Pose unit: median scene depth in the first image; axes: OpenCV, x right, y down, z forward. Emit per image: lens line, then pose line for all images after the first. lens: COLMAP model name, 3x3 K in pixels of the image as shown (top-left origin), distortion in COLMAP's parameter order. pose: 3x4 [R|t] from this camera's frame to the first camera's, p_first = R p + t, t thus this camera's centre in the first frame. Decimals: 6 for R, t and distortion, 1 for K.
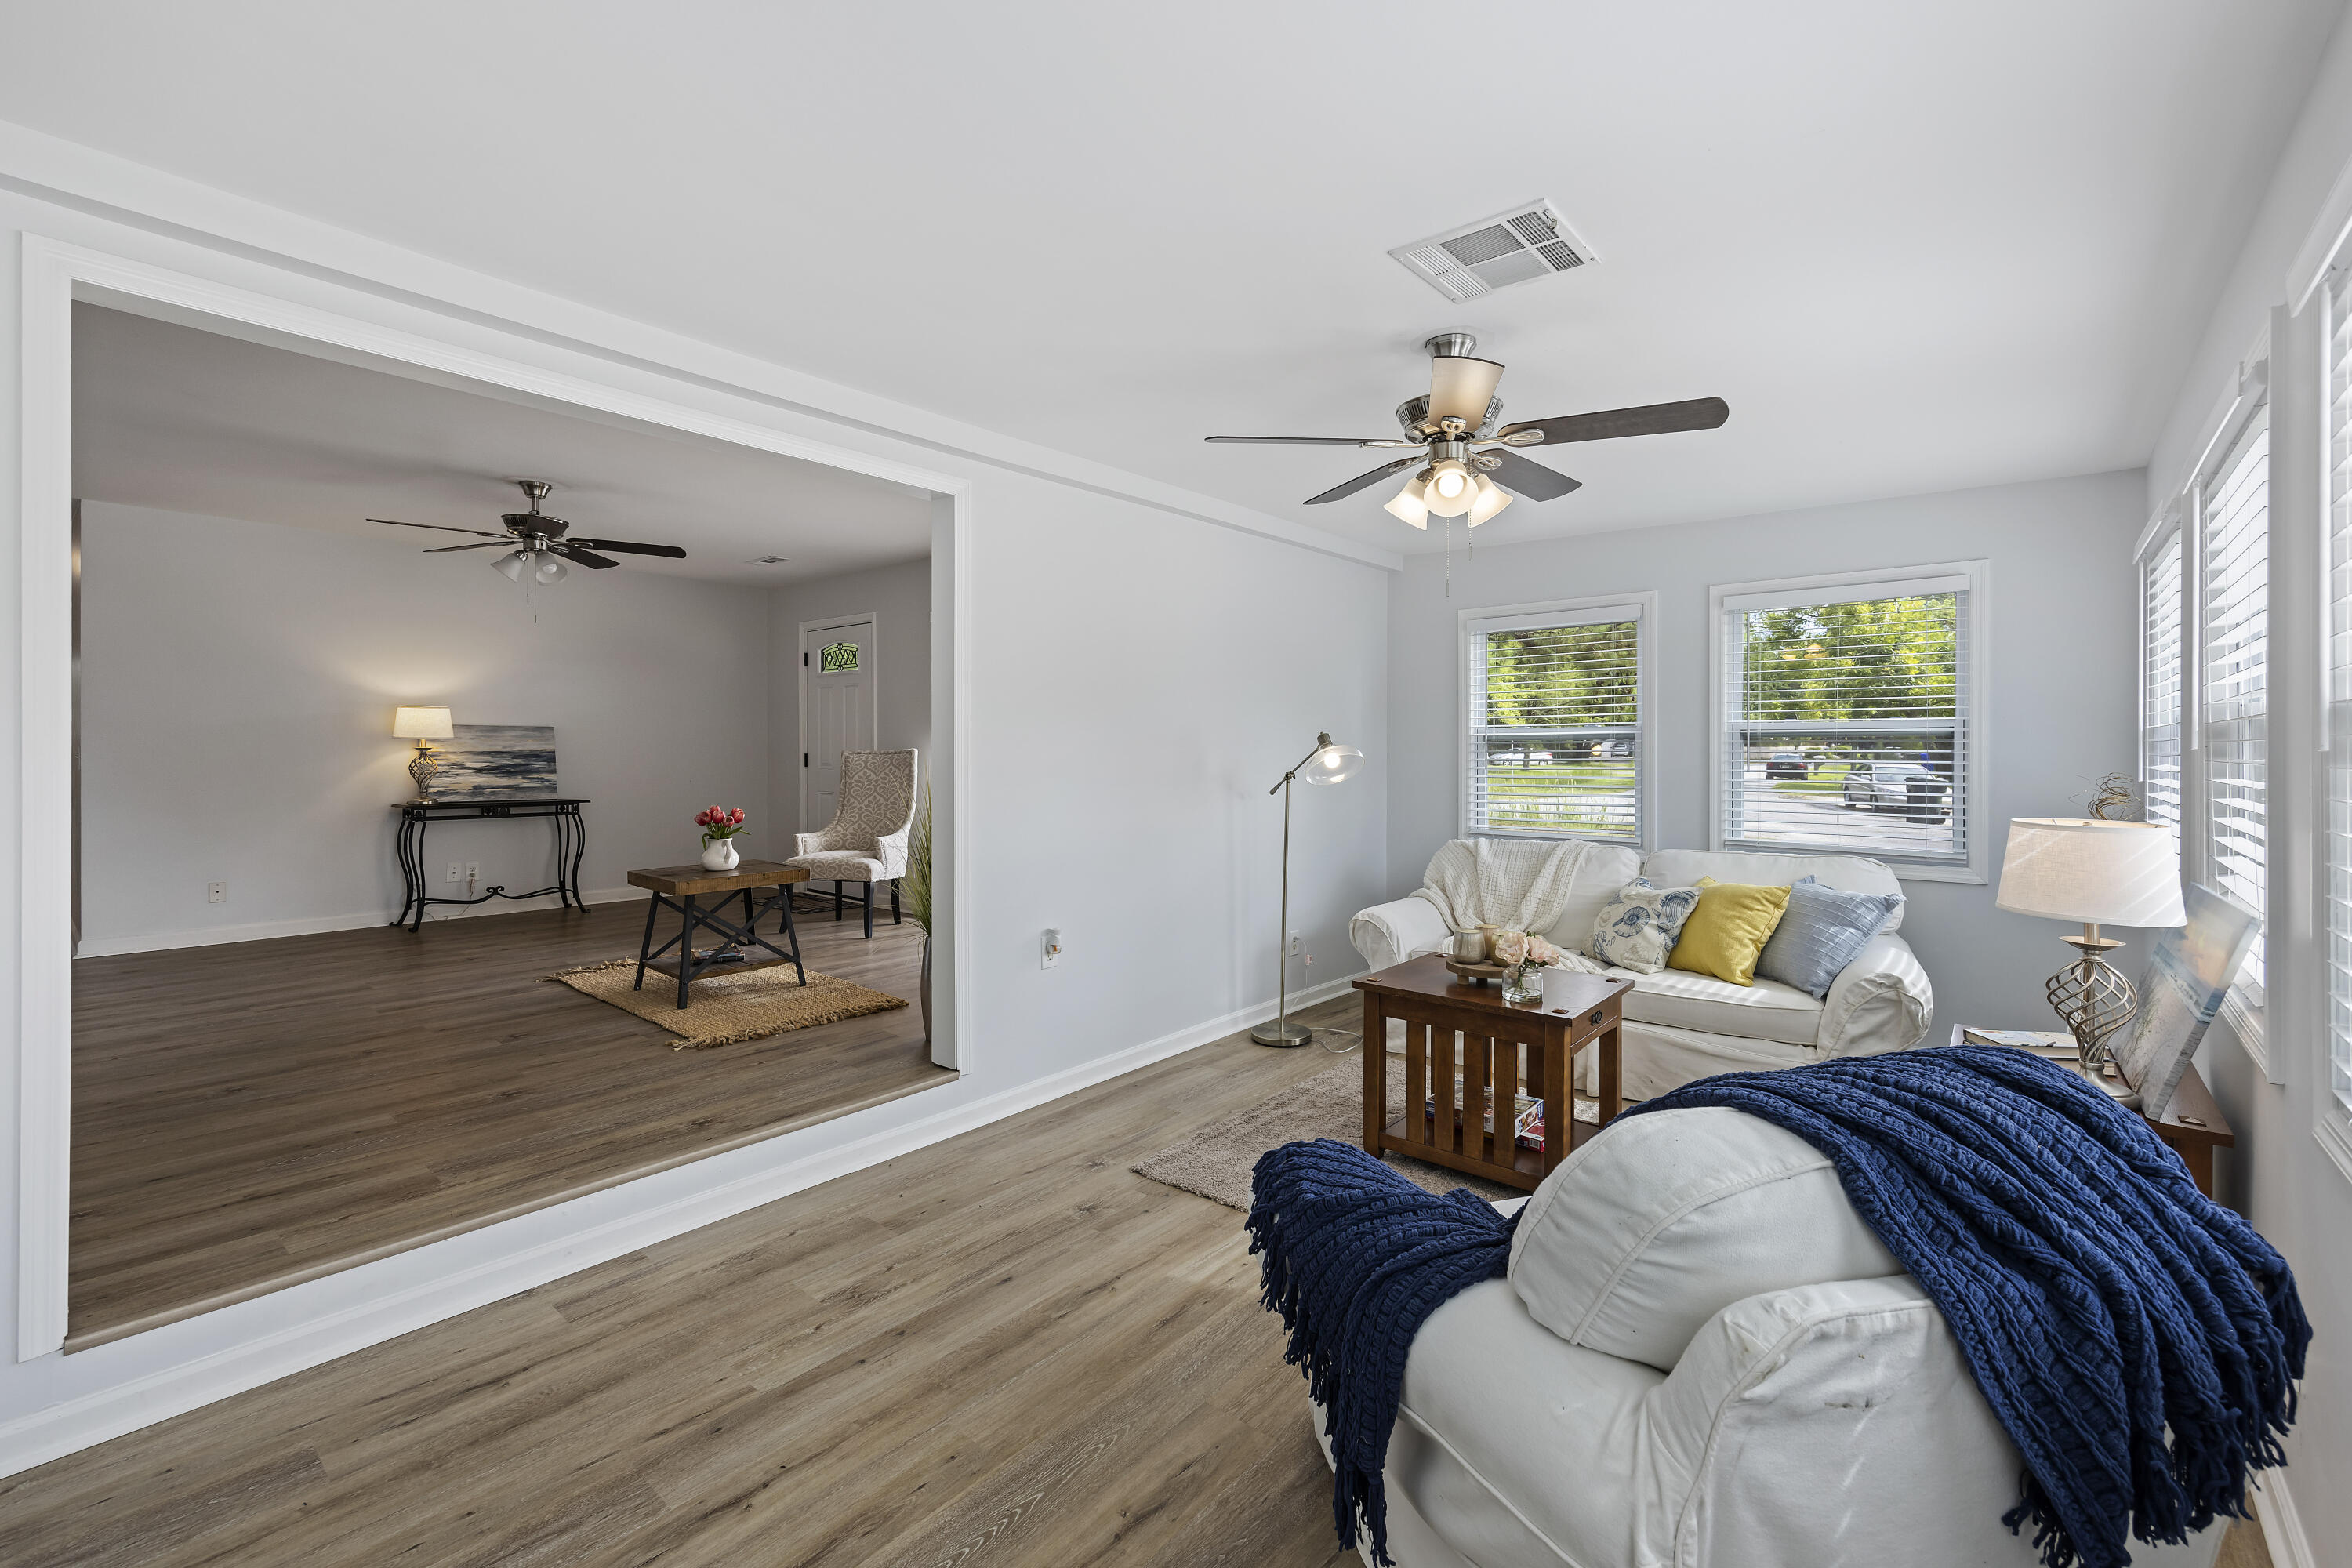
lens RADIAL K [[963.8, 0, 1174.4], [0, 963.8, 766.1], [0, 0, 1]] dist [-0.001424, -0.000447]
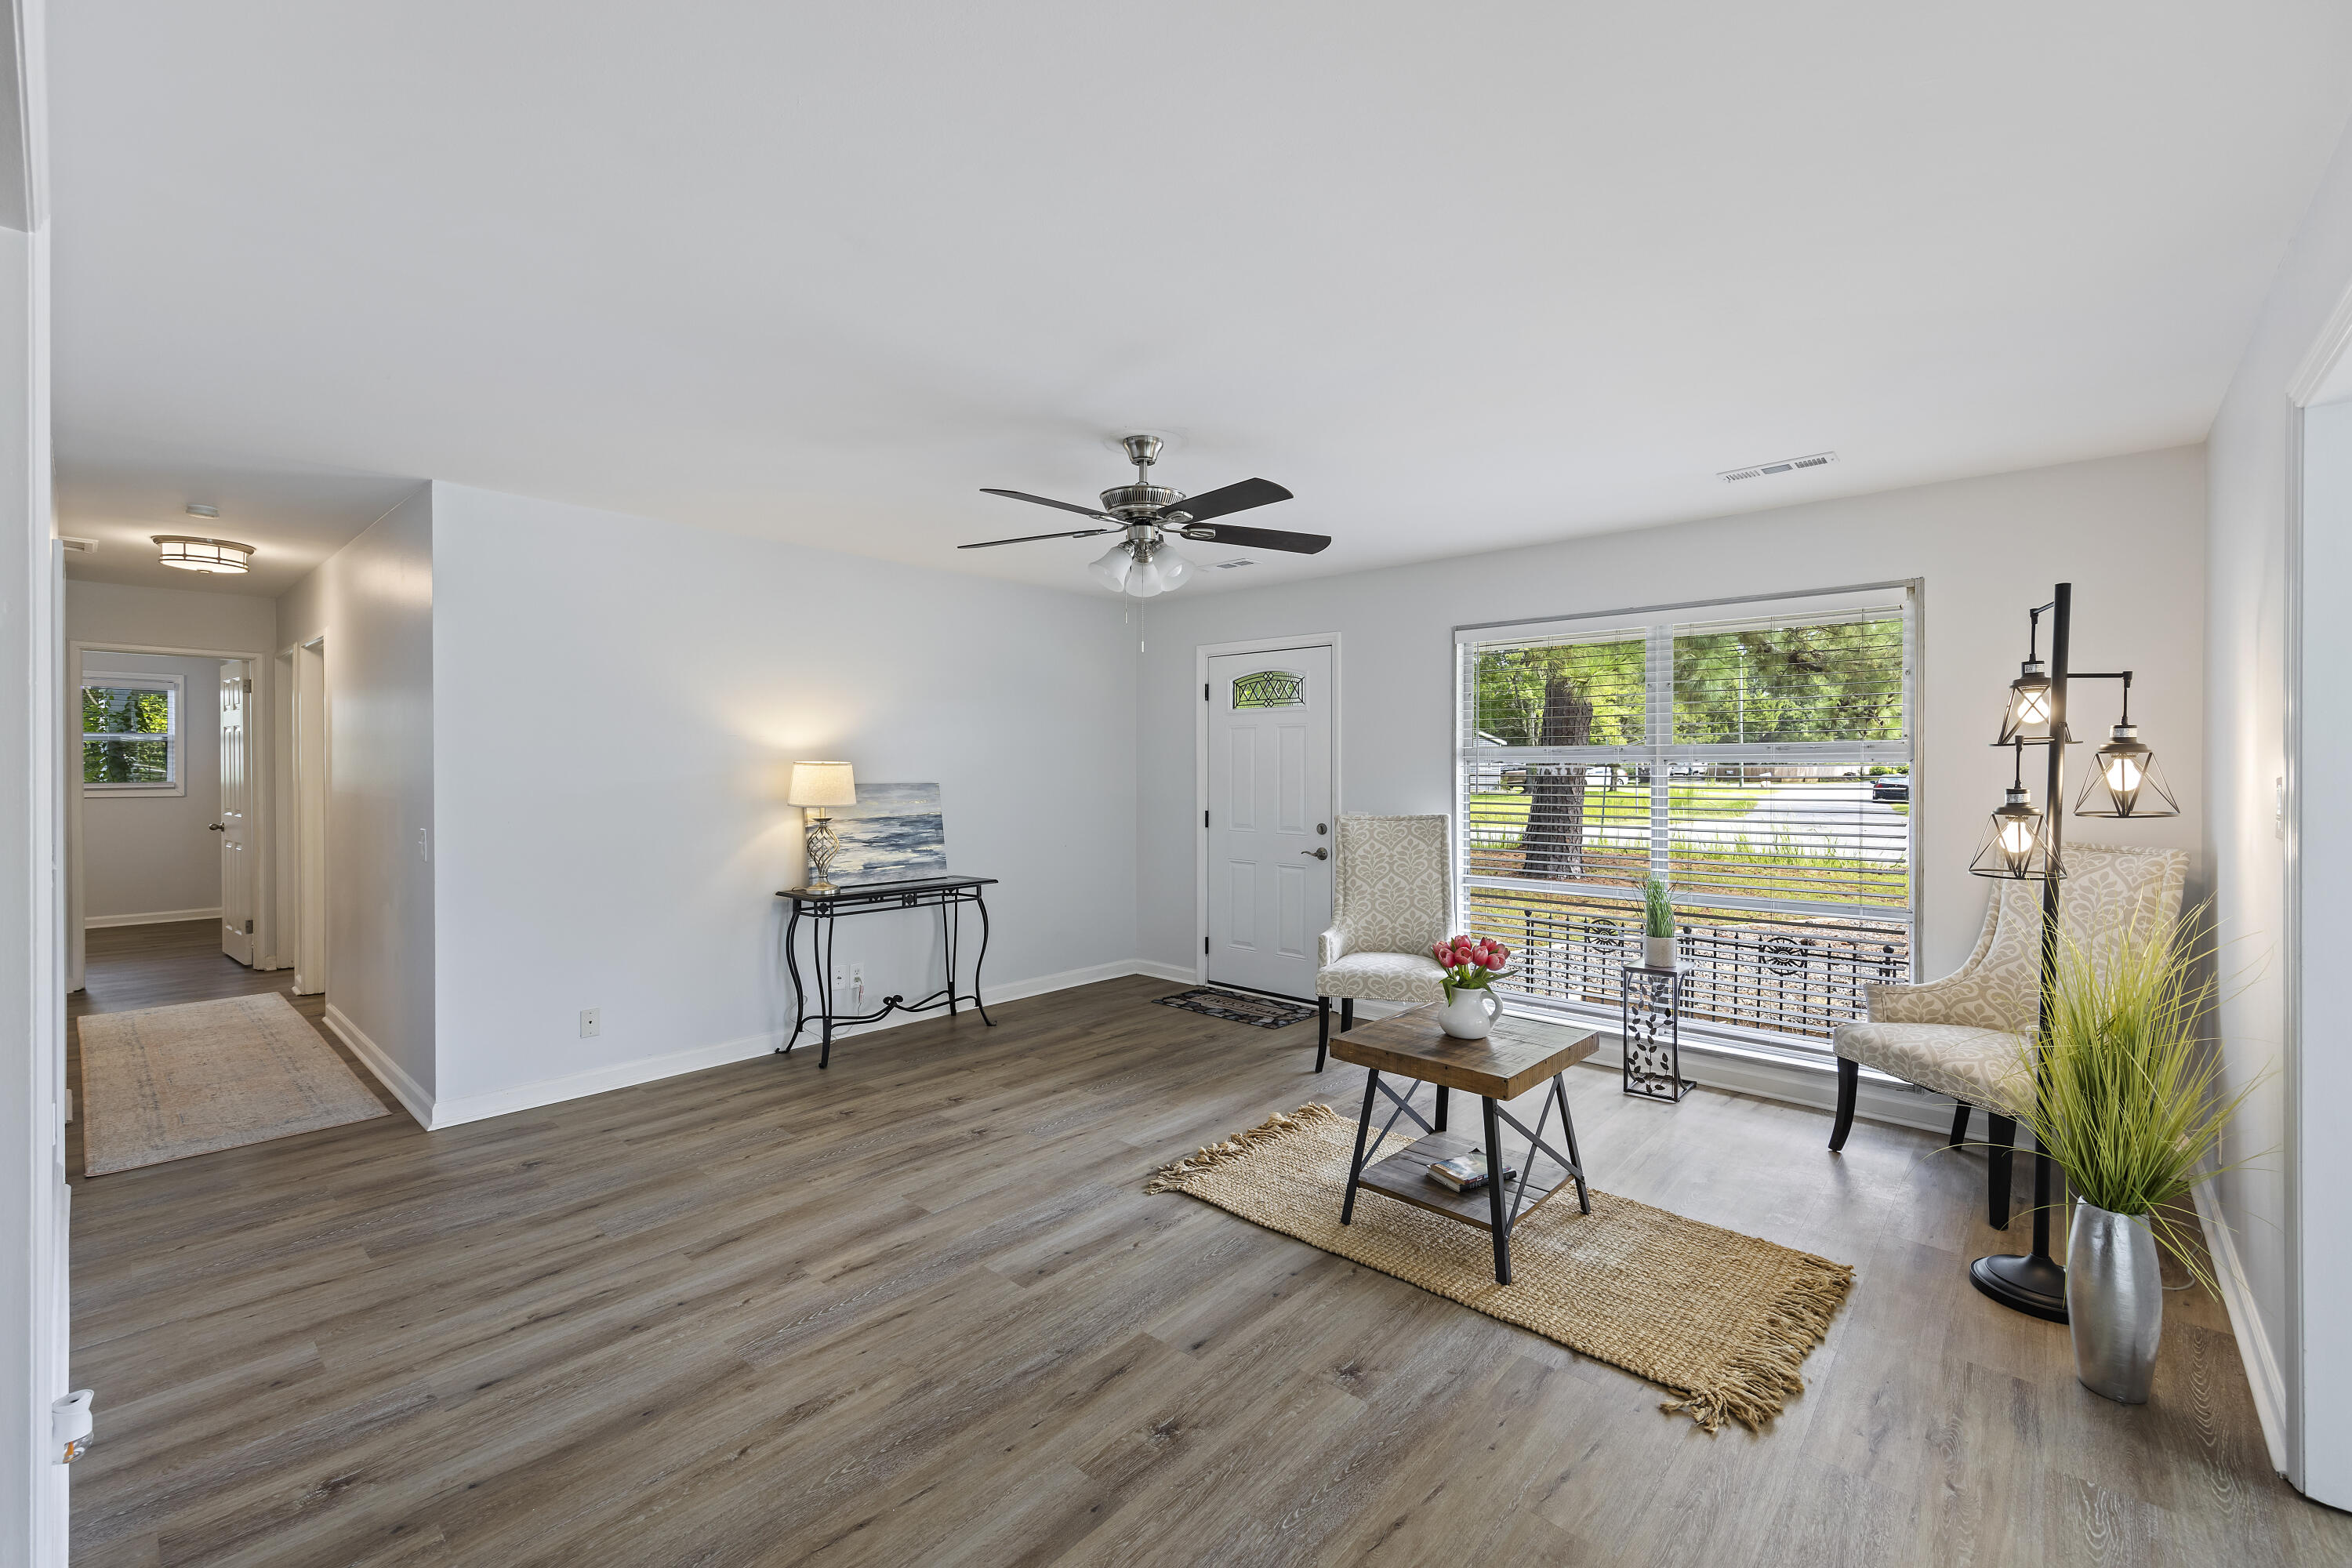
lens RADIAL K [[966.5, 0, 1162.3], [0, 966.5, 773.5], [0, 0, 1]] dist [-0.002286, 0.000469]
pose [[0.999081, -0.002403, -0.042804, -0.457733], [0.001961, 0.999944, -0.010381, -0.042303], [0.042826, 0.010287, 0.999030, 0.245449]]
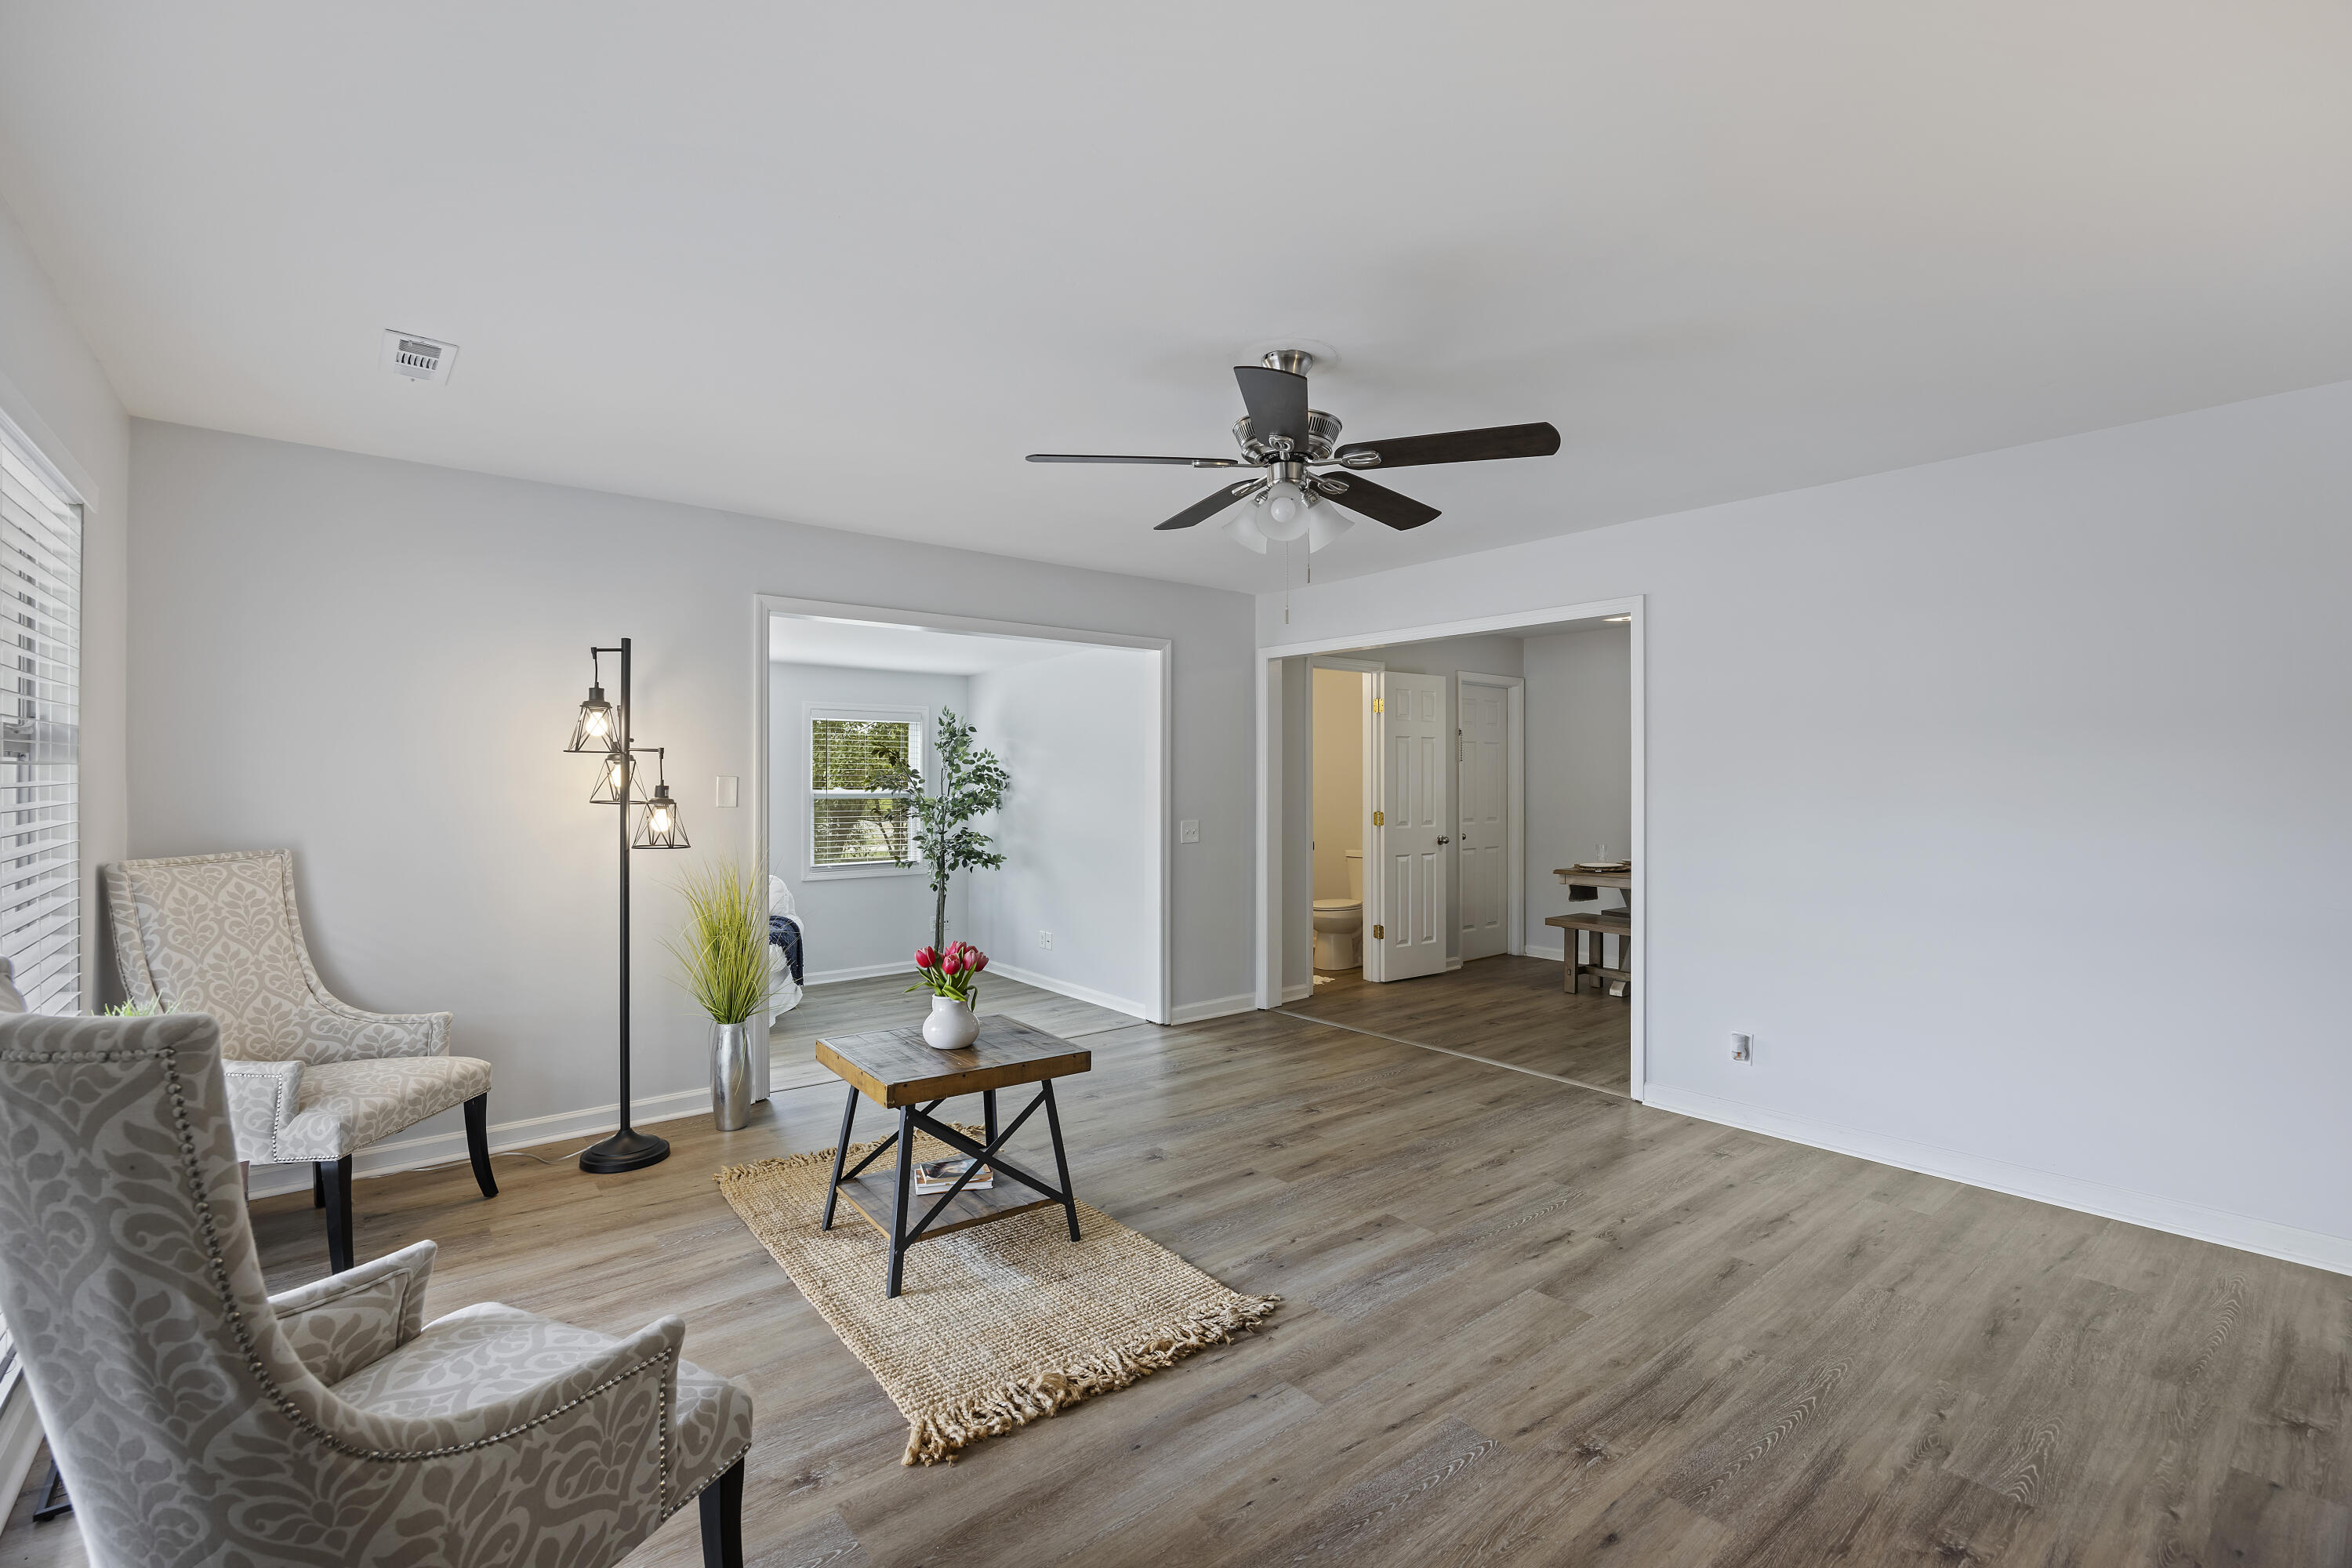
lens RADIAL K [[1023.4, 0, 1180.3], [0, 1023.4, 789.7], [0, 0, 1]] dist [-0.013769, 0.000186]
pose [[-0.984230, -0.006223, 0.176786, -0.519676], [-0.001164, 0.999587, 0.028708, -0.053604], [-0.176892, 0.028050, -0.983831, 1.149798]]
